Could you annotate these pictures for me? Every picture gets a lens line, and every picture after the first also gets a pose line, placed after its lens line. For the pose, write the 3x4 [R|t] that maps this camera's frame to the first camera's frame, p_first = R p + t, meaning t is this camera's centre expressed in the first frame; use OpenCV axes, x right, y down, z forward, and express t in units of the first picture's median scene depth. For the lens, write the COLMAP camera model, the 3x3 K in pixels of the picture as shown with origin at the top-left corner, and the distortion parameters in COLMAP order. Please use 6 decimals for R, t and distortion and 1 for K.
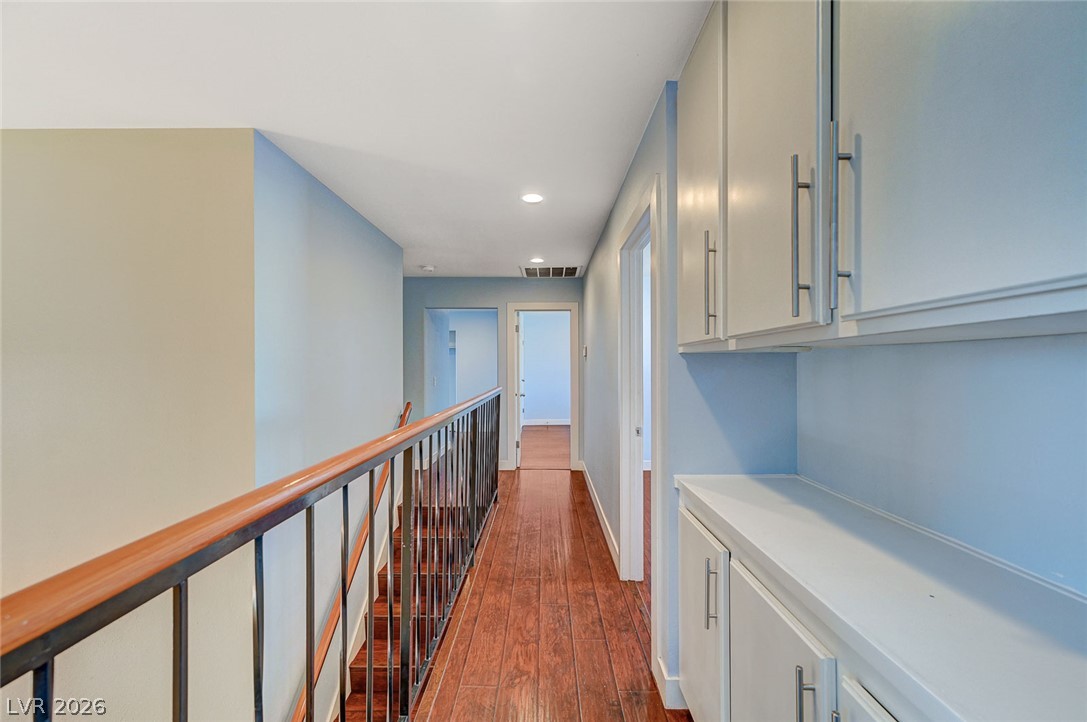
lens RADIAL K [[430.9, 0, 544.6], [0, 430.9, 365.2], [0, 0, 1]] dist [-0.000647, 0.002675]
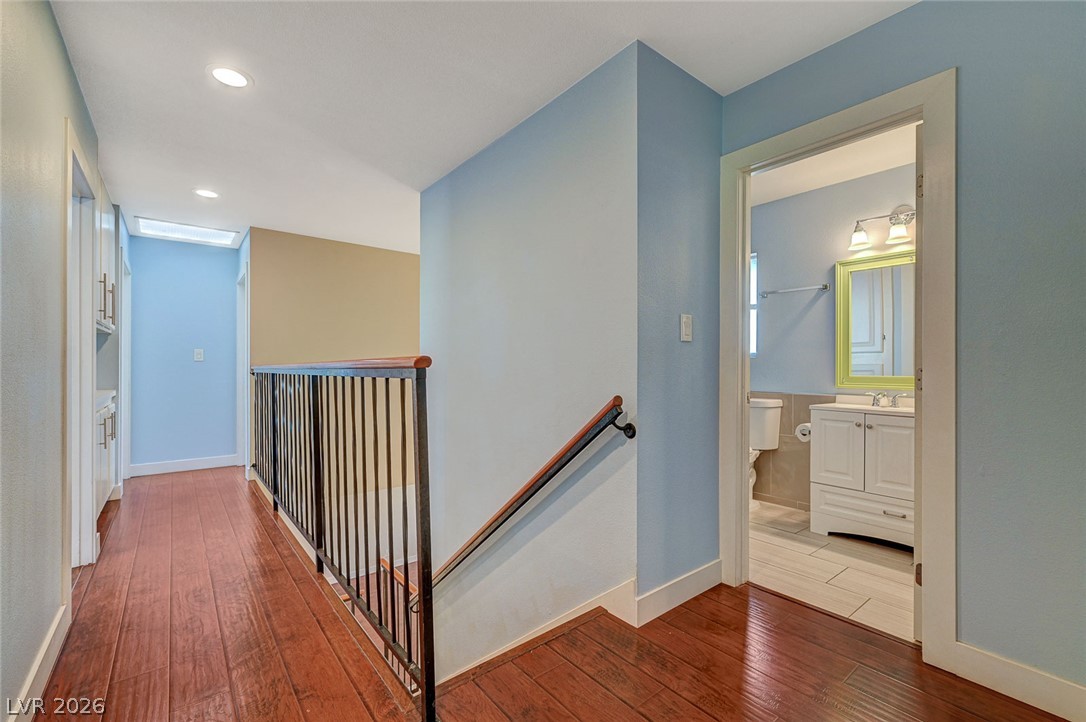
lens RADIAL K [[458.8, 0, 543.0], [0, 458.8, 361.0], [0, 0, 1]] dist [0.000192, 0.000027]
pose [[-0.778453, -0.000759, -0.627702, 0.045385], [0.001363, 0.999995, -0.002900, 0.073953], [0.627701, -0.003113, -0.778448, 1.925877]]
